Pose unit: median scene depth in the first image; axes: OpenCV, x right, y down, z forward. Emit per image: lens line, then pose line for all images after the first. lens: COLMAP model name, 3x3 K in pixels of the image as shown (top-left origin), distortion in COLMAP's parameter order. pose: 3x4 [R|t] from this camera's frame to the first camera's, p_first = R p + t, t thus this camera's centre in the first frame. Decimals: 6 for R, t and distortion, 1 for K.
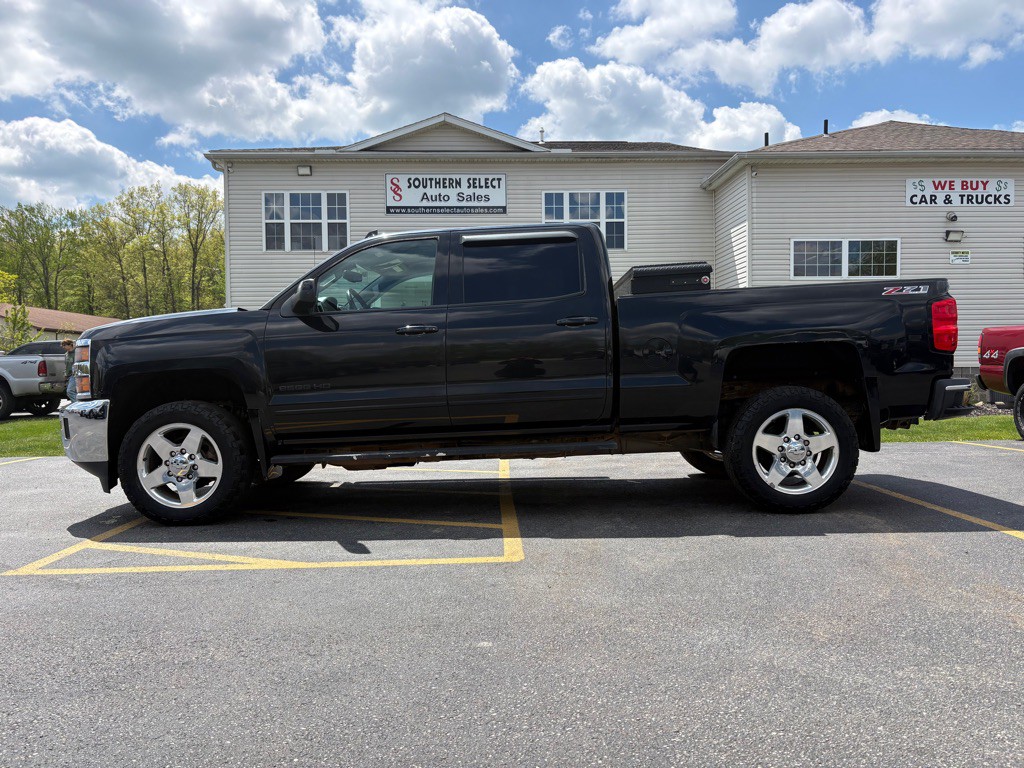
lens RADIAL K [[776.1, 0, 515.5], [0, 776.1, 380.5], [0, 0, 1]] dist [0.038922, -0.043124]
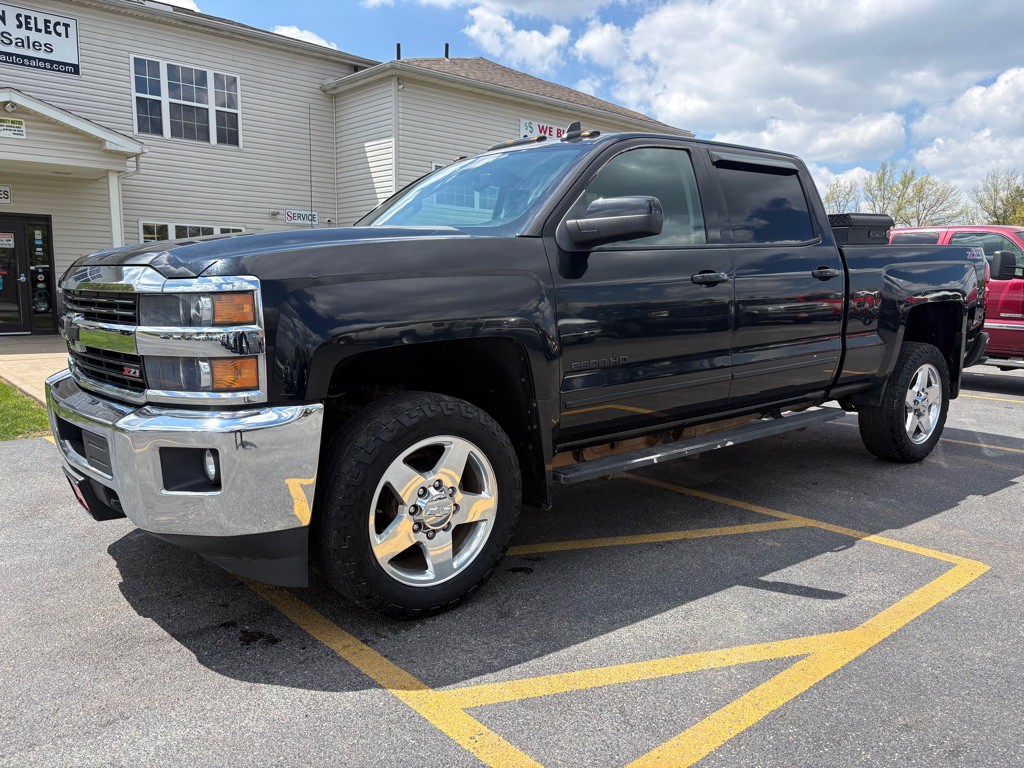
lens RADIAL K [[776.1, 0, 525.4], [0, 776.1, 380.7], [0, 0, 1]] dist [0.038922, -0.043124]
pose [[0.763464, -0.055127, 0.643494, -0.183277], [-0.016831, 0.994314, 0.105150, -0.011024], [-0.645631, -0.091109, 0.758195, 0.134429]]
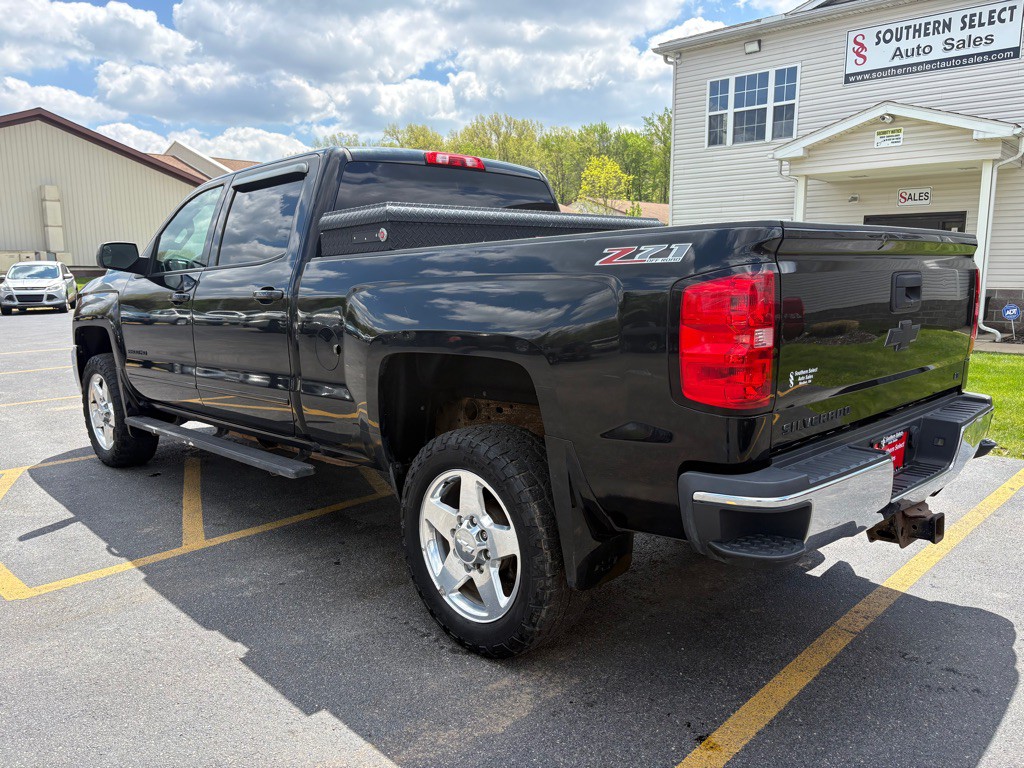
lens RADIAL K [[776.1, 0, 495.0], [0, 776.1, 379.0], [0, 0, 1]] dist [0.038922, -0.043124]
pose [[0.698110, 0.114545, -0.706768, 0.187120], [-0.014109, 0.989129, 0.146371, -0.027044], [0.715851, -0.092212, 0.692137, 0.157891]]
